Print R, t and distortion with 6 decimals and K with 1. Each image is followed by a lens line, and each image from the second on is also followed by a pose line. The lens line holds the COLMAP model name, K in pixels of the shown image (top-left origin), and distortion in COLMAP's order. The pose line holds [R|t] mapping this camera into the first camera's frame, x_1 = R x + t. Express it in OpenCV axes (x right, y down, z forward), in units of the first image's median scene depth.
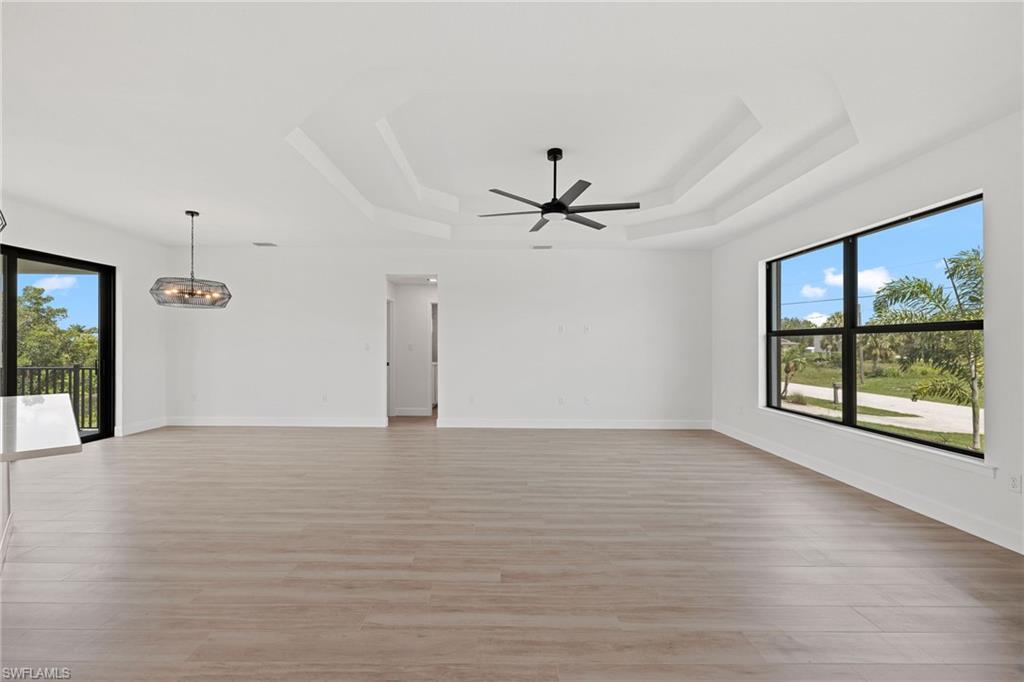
lens RADIAL K [[443.0, 0, 510.8], [0, 443.0, 344.9], [0, 0, 1]] dist [-0.001205, -0.000723]
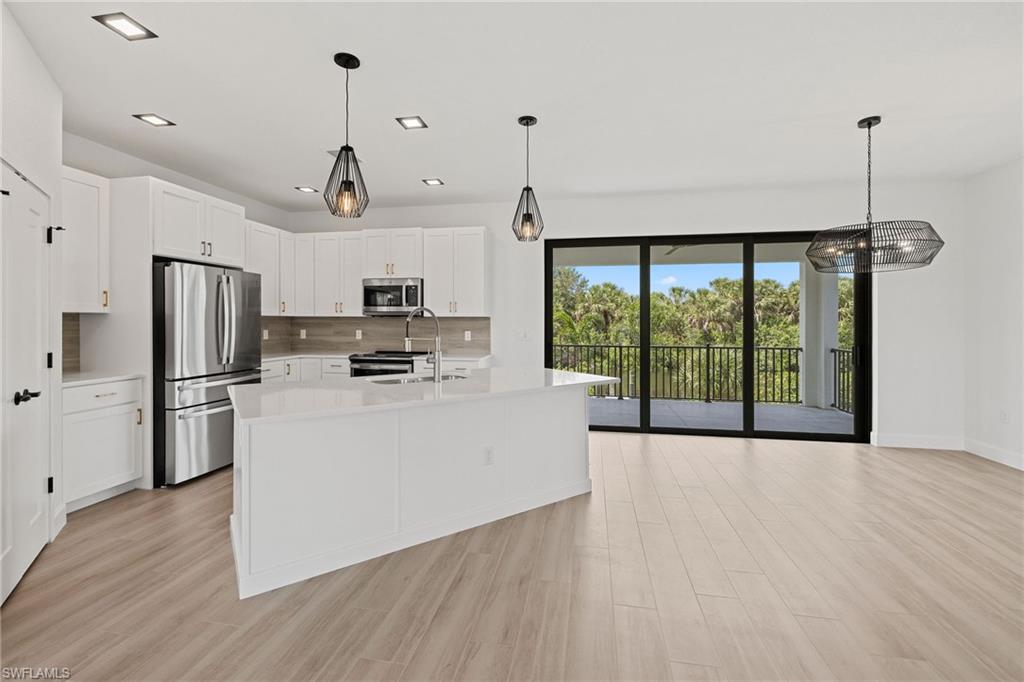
lens RADIAL K [[435.0, 0, 508.5], [0, 435.0, 326.0], [0, 0, 1]] dist [0.000815, 0.000008]
pose [[-0.191114, 0.003739, -0.981561, -0.009157], [-0.003514, 0.999984, 0.004494, -0.006420], [0.981562, 0.004308, -0.191097, 0.612618]]
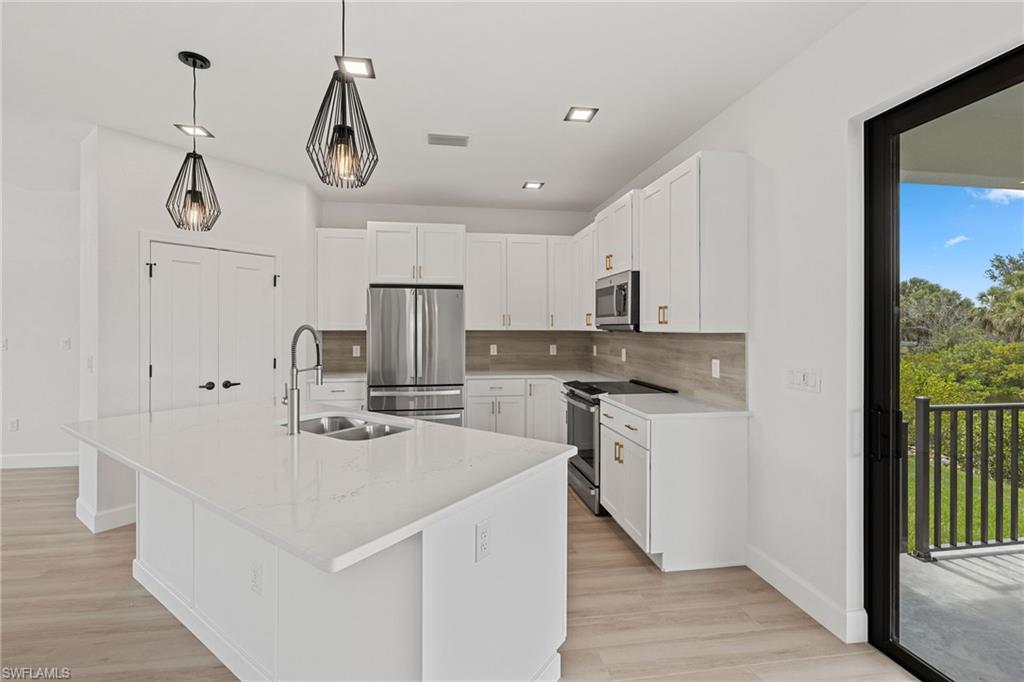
lens RADIAL K [[454.4, 0, 505.3], [0, 454.4, 329.0], [0, 0, 1]] dist [-0.002357, -0.000298]
pose [[-0.989119, -0.007193, -0.146941, -0.694352], [-0.007215, 0.999974, -0.000387, -0.025780], [0.146940, 0.000677, -0.989145, 0.849219]]
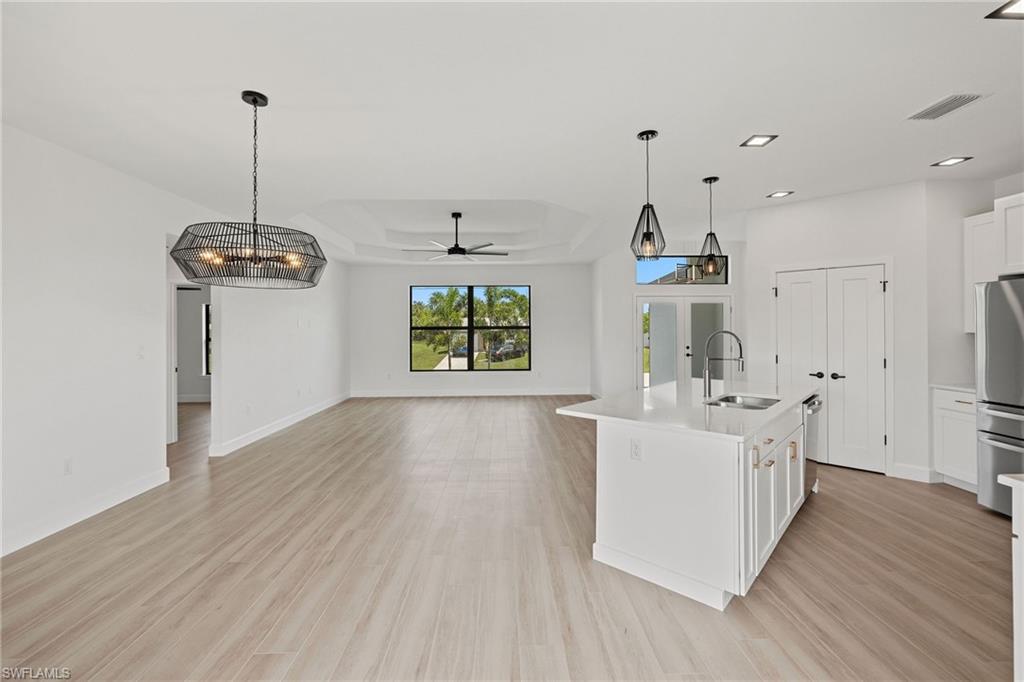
lens RADIAL K [[440.7, 0, 519.6], [0, 440.7, 327.8], [0, 0, 1]] dist [0.001463, -0.000257]
pose [[-0.037146, -0.005949, 0.999292, -1.226704], [0.005449, 0.999966, 0.006155, -0.039001], [-0.999295, 0.005674, -0.037113, 0.719041]]
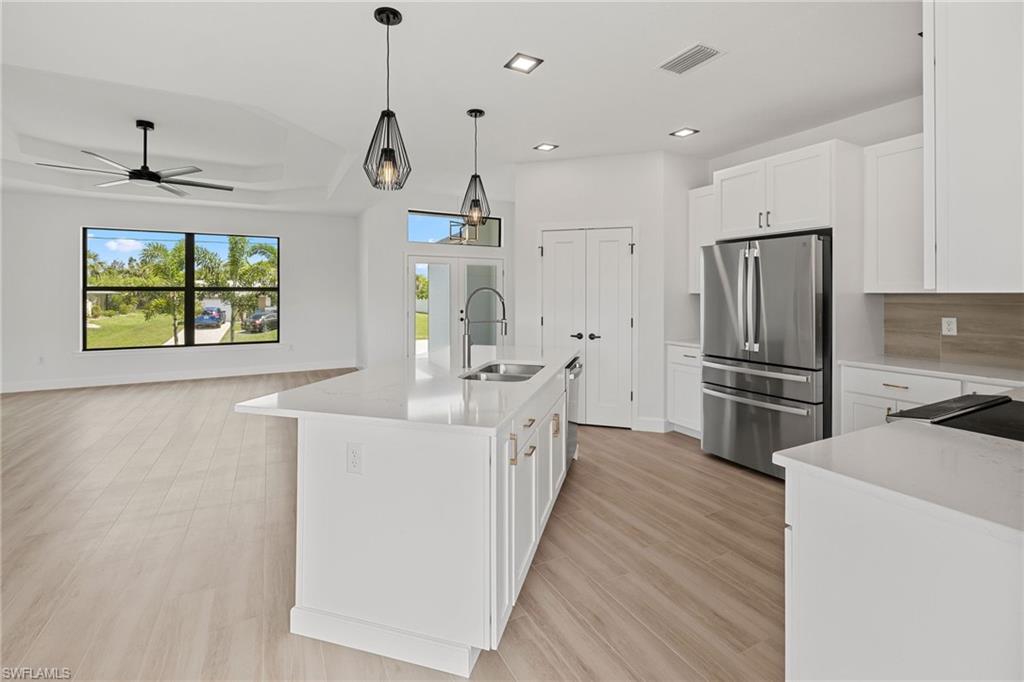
lens RADIAL K [[450.3, 0, 507.1], [0, 450.3, 296.5], [0, 0, 1]] dist [0.000300, 0.000125]
pose [[-0.463544, -0.011553, 0.885999, -1.087223], [-0.003174, 0.999930, 0.011377, -0.023403], [-0.886068, 0.002461, -0.463548, 0.624886]]
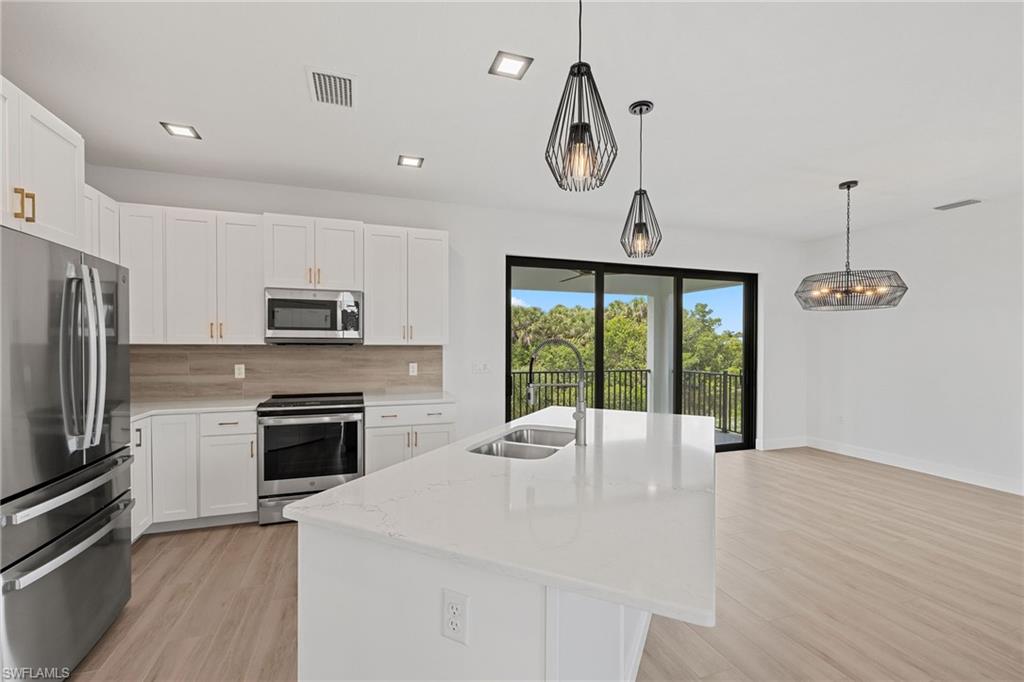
lens RADIAL K [[436.4, 0, 501.6], [0, 436.4, 350.7], [0, 0, 1]] dist [0.001620, 0.000293]
pose [[0.311470, 0.010230, -0.950201, -0.193547], [-0.001057, 0.999945, 0.010419, -0.021570], [0.950255, -0.002241, 0.311464, 0.206101]]
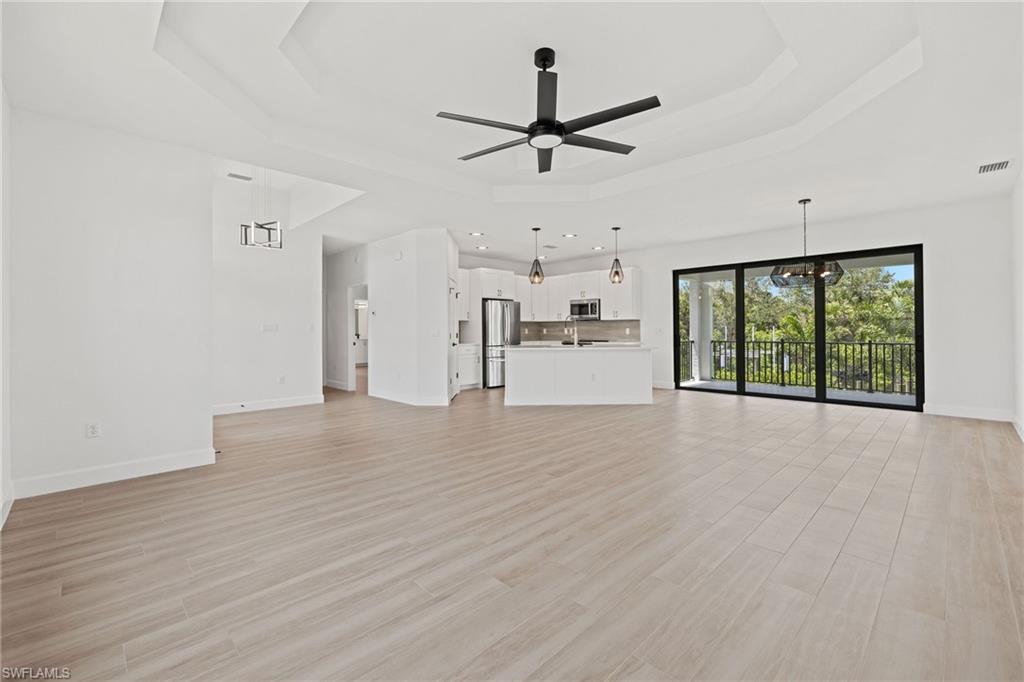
lens RADIAL K [[435.0, 0, 508.5], [0, 435.0, 326.0], [0, 0, 1]] dist [0.000815, 0.000008]
pose [[-0.717865, -0.007020, -0.696147, 0.569616], [0.003013, 0.999908, -0.013190, 0.024669], [0.696176, -0.011566, -0.717778, 1.263960]]
